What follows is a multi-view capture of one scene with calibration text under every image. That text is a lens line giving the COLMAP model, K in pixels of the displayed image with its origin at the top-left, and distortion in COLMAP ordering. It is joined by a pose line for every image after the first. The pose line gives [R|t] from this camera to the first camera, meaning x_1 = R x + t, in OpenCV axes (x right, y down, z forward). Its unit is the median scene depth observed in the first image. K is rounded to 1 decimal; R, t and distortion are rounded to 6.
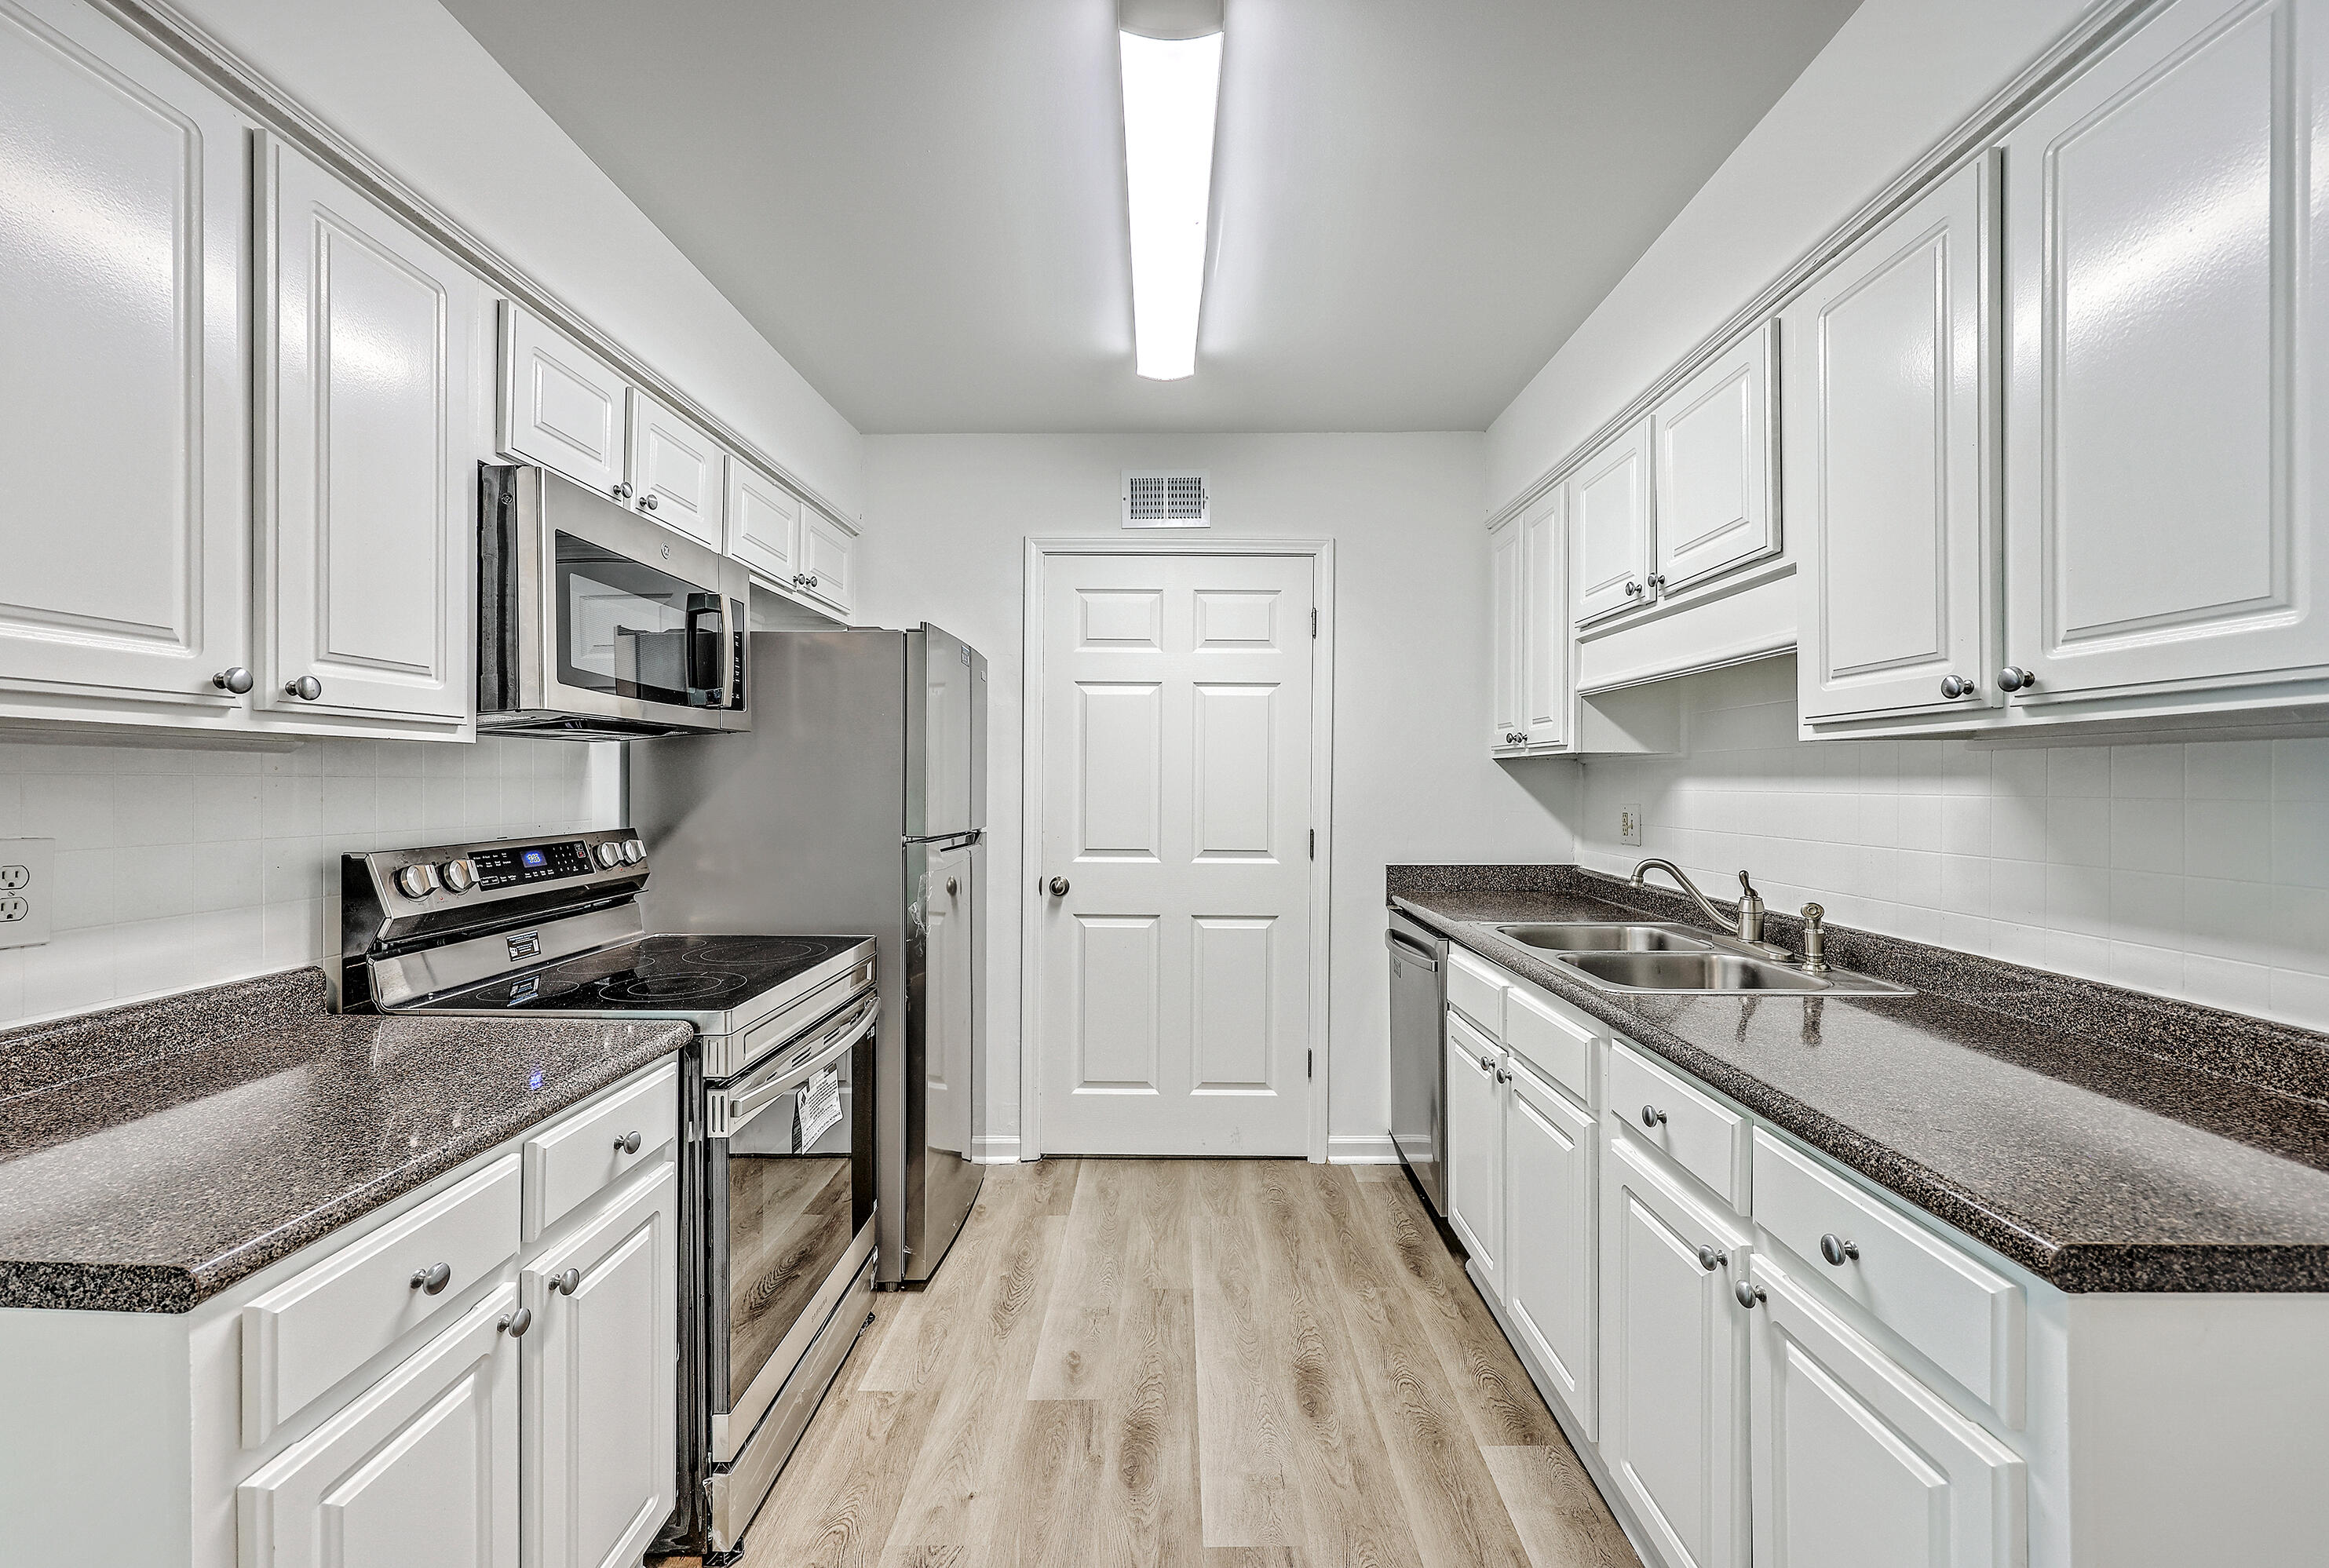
lens RADIAL K [[950.5, 0, 1173.4], [0, 950.5, 777.3], [0, 0, 1]] dist [-0.000478, 0.000129]
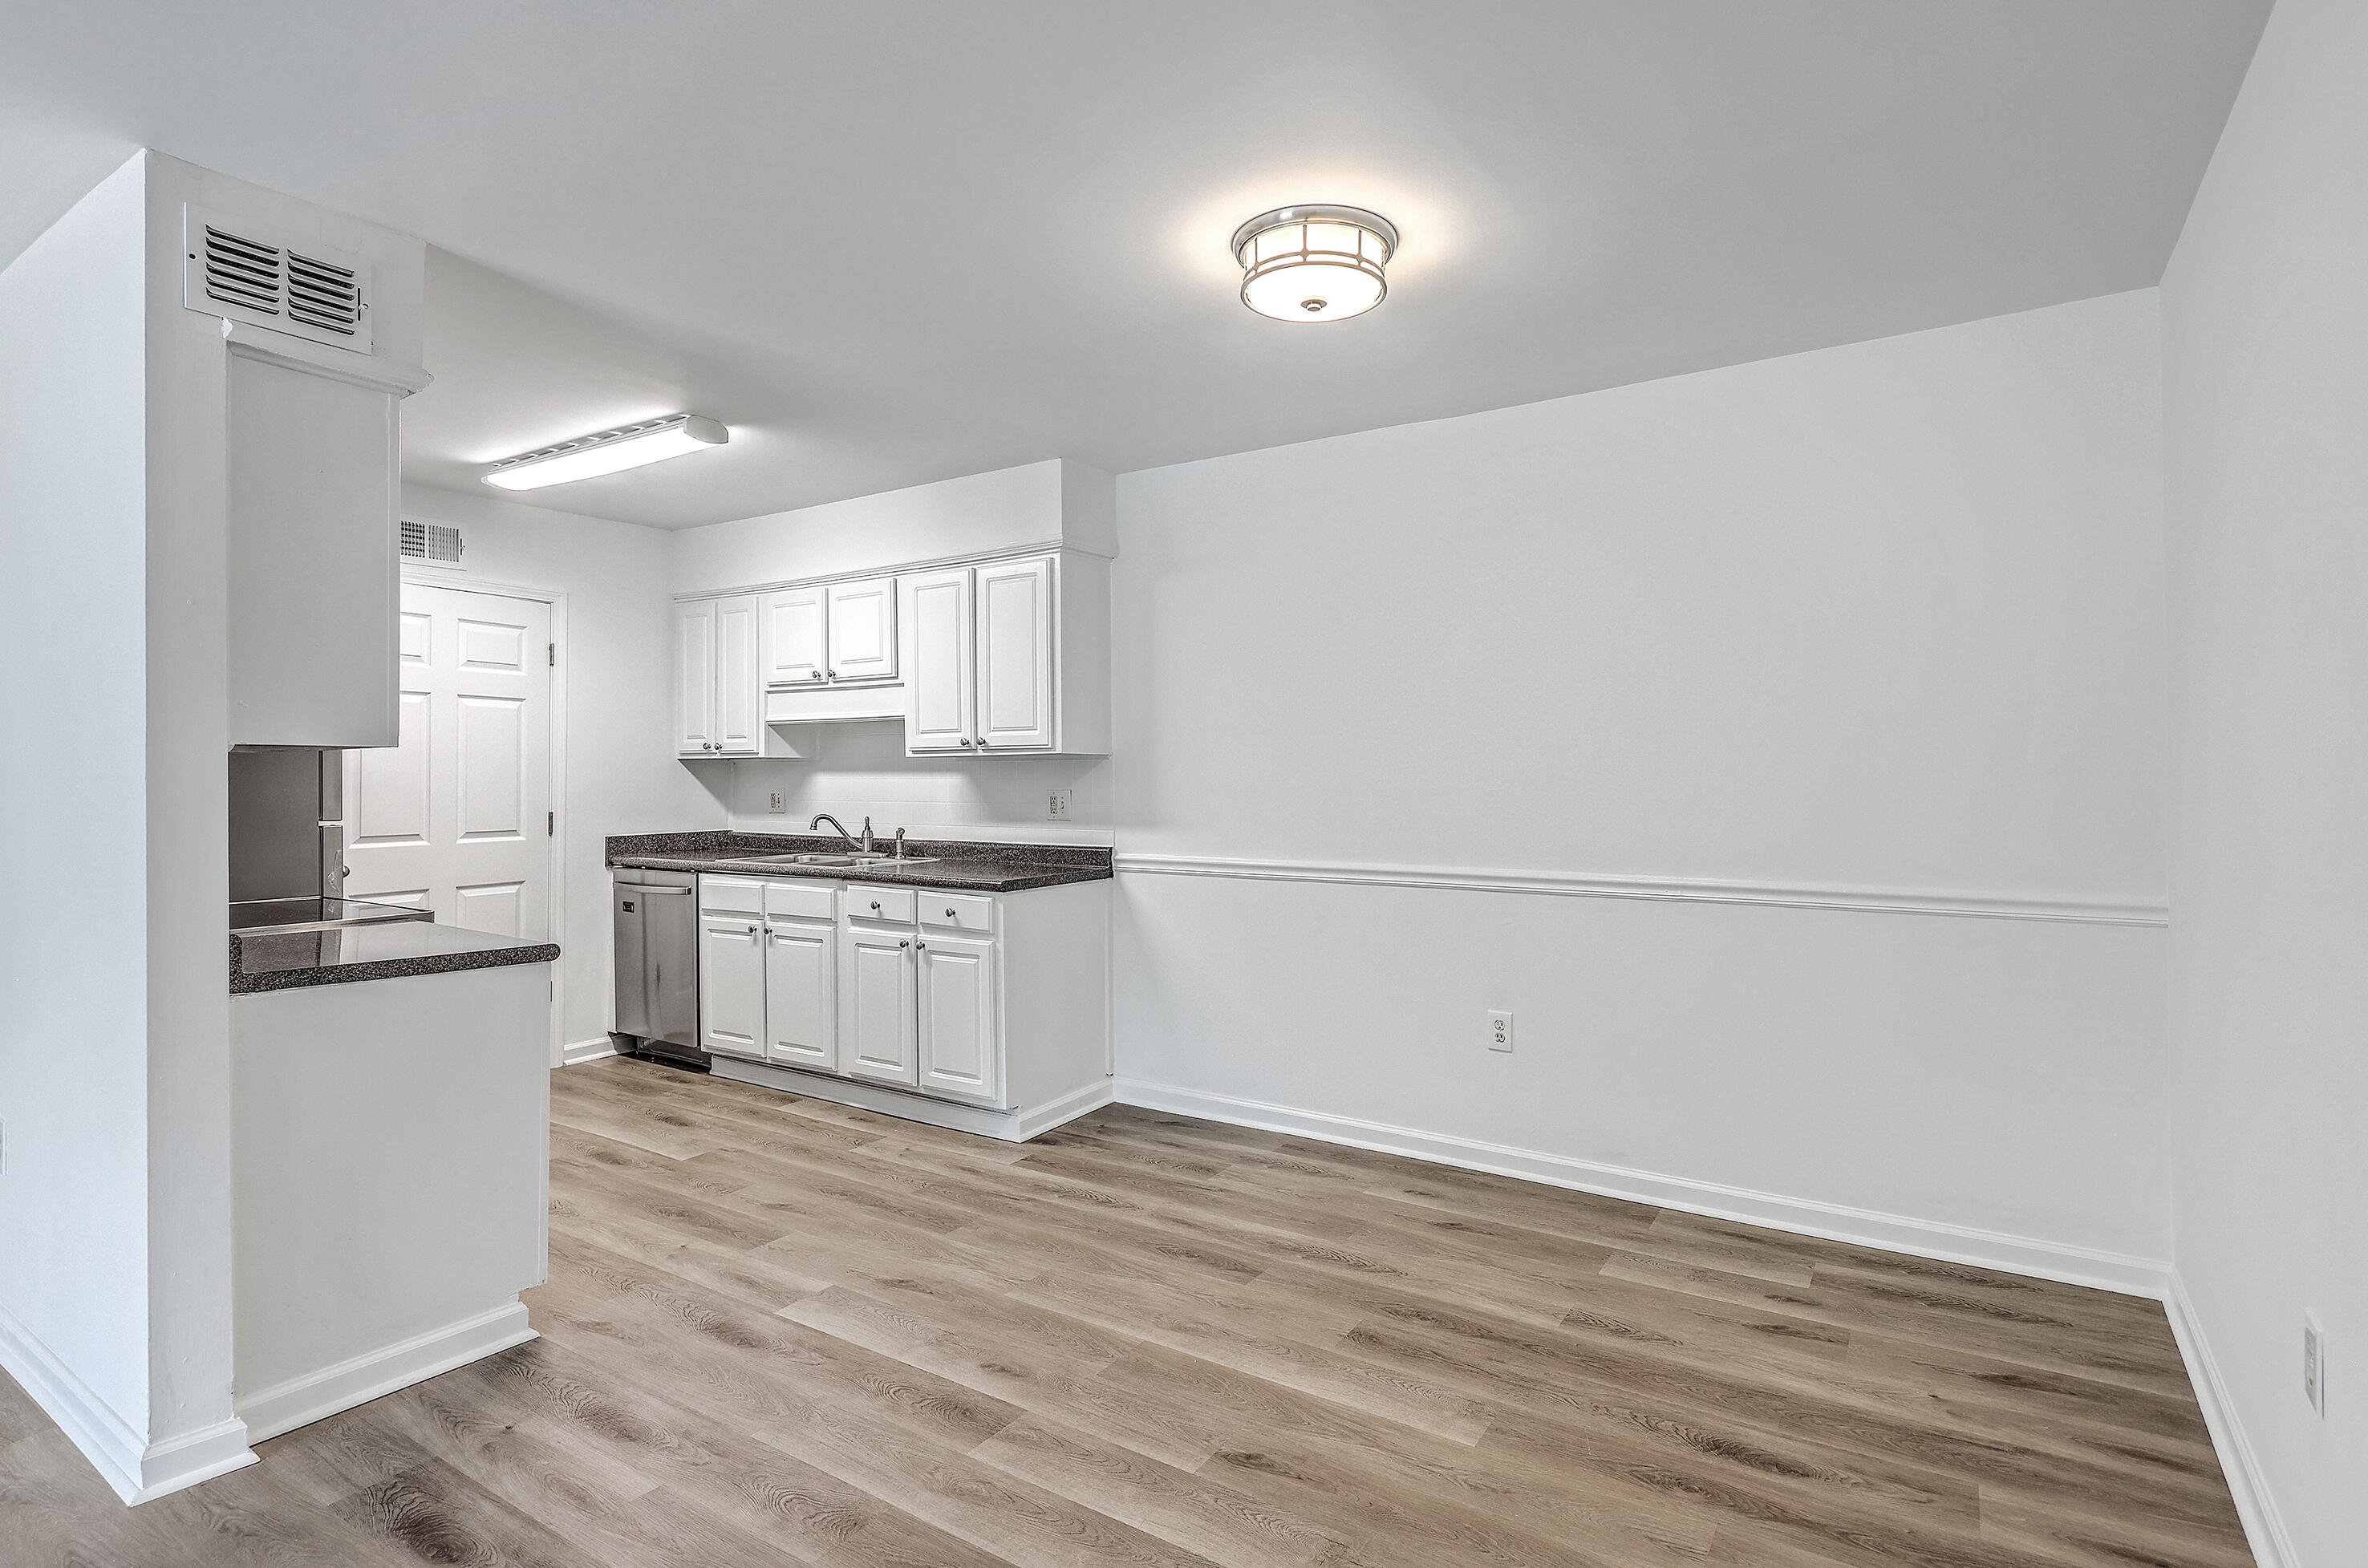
lens RADIAL K [[1174.2, 0, 1190.2], [0, 1174.2, 775.8], [0, 0, 1]] dist [0.000765, -0.000003]
pose [[0.554380, -0.006845, 0.832236, -1.121037], [0.002299, 0.999975, 0.006694, -0.007797], [-0.832261, -0.001798, 0.554382, -0.986890]]
